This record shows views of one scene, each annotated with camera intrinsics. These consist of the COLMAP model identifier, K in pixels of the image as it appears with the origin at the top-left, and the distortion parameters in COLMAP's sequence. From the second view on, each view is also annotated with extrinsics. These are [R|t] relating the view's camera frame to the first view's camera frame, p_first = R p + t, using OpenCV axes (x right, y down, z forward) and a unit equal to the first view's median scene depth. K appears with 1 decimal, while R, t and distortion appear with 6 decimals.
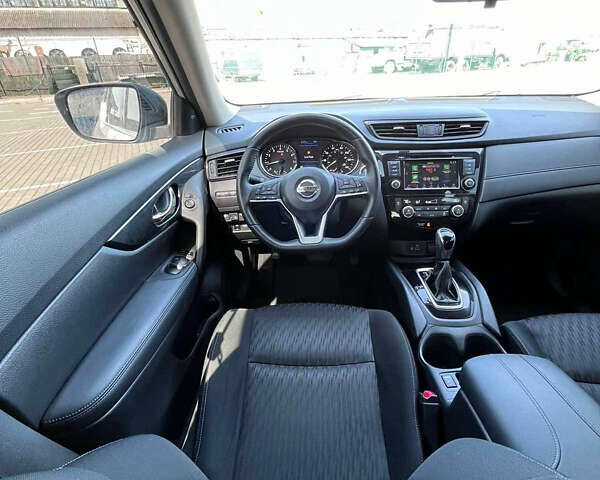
lens RADIAL K [[328.2, 0, 300.0], [0, 328.2, 240.0], [0, 0, 1]] dist [-0.005301, -0.000896]
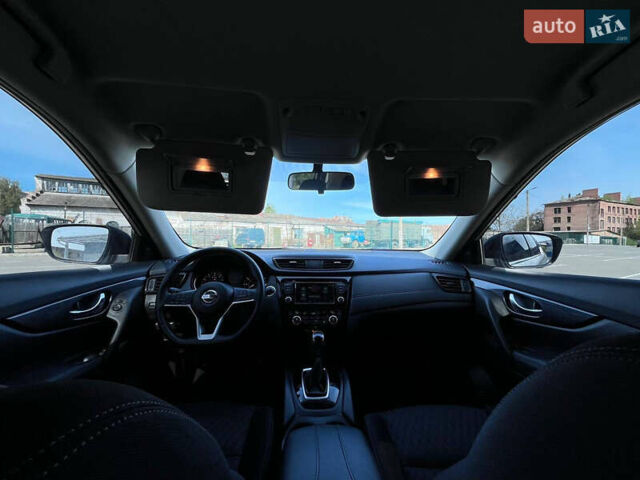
lens RADIAL K [[262.7, 0, 320.0], [0, 262.7, 240.0], [0, 0, 1]] dist [-0.001304, -0.000032]
pose [[0.994615, 0.044830, 0.093445, 0.310718], [0.004977, 0.879908, -0.475117, 0.134036], [-0.103522, 0.473024, 0.874947, -0.094122]]
